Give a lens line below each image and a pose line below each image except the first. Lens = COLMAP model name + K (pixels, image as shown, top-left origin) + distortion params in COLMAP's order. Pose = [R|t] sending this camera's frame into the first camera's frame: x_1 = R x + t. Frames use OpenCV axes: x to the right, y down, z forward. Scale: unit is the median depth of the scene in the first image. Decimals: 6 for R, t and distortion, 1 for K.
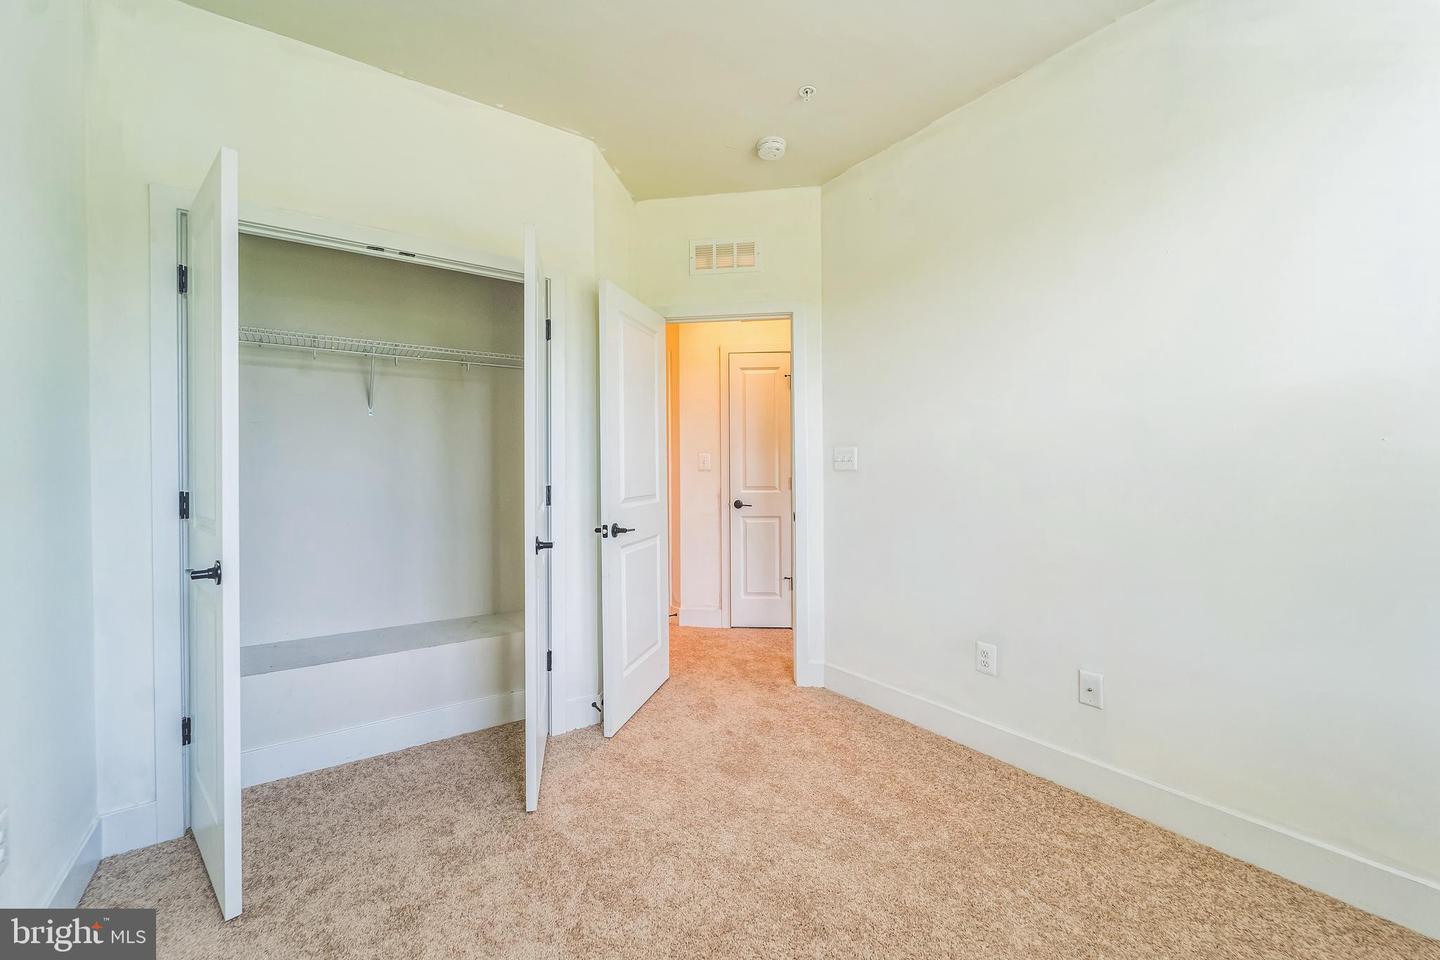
lens RADIAL K [[584.1, 0, 724.2], [0, 584.1, 474.8], [0, 0, 1]] dist [-0.001909, -0.000101]
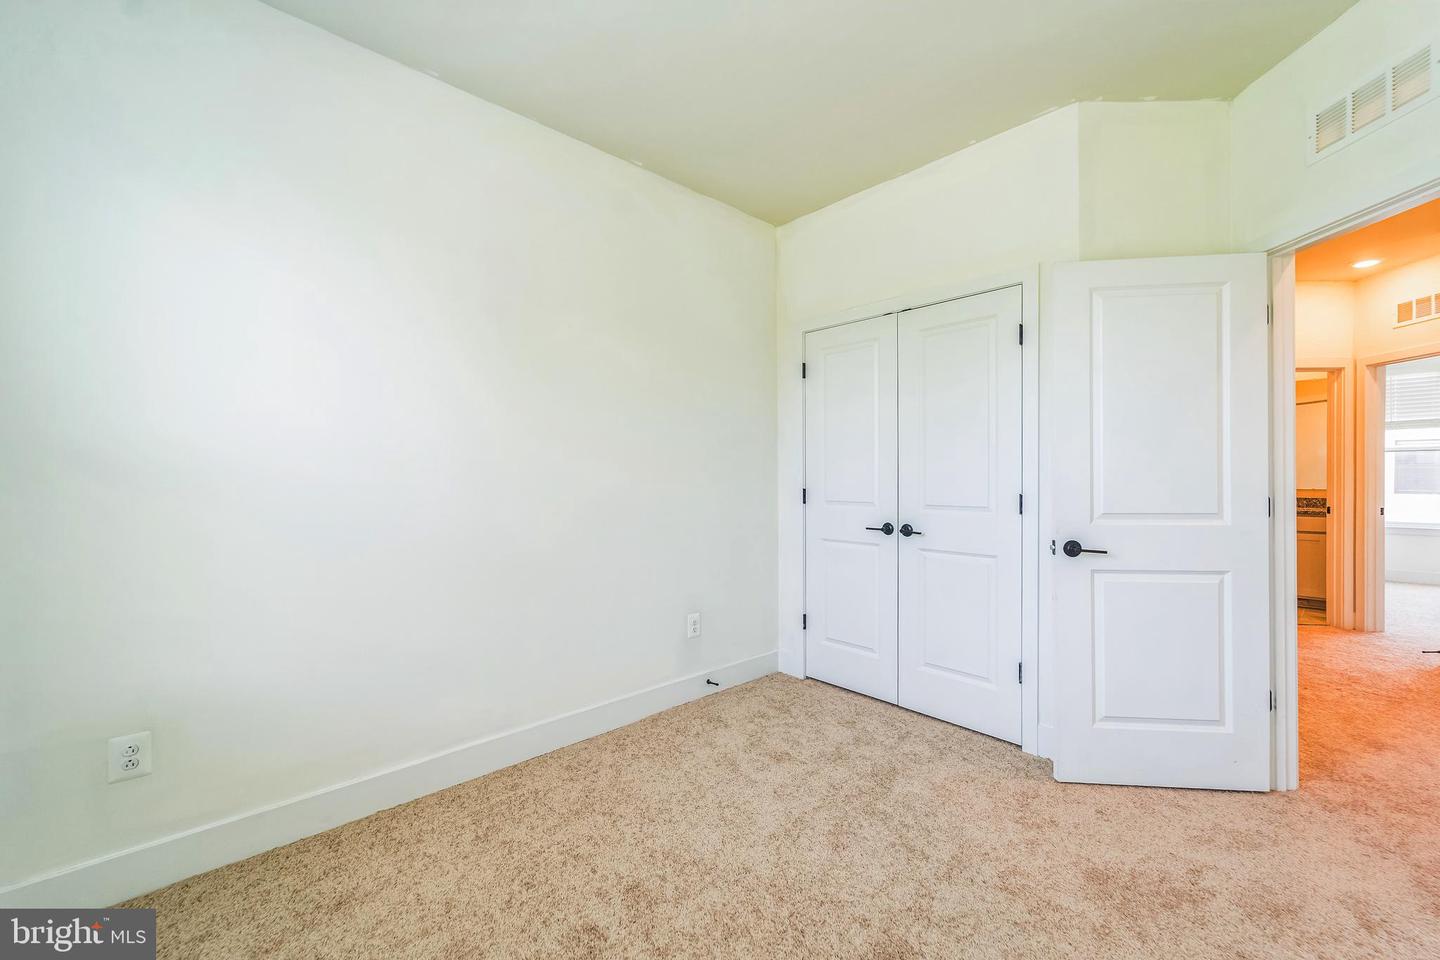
lens RADIAL K [[584.1, 0, 724.2], [0, 584.1, 474.8], [0, 0, 1]] dist [-0.001909, -0.000101]
pose [[0.131662, 0.000069, -0.991295, 0.486567], [-0.015661, 0.999875, -0.002010, 0.000245], [0.991171, 0.015790, 0.131646, 0.304637]]
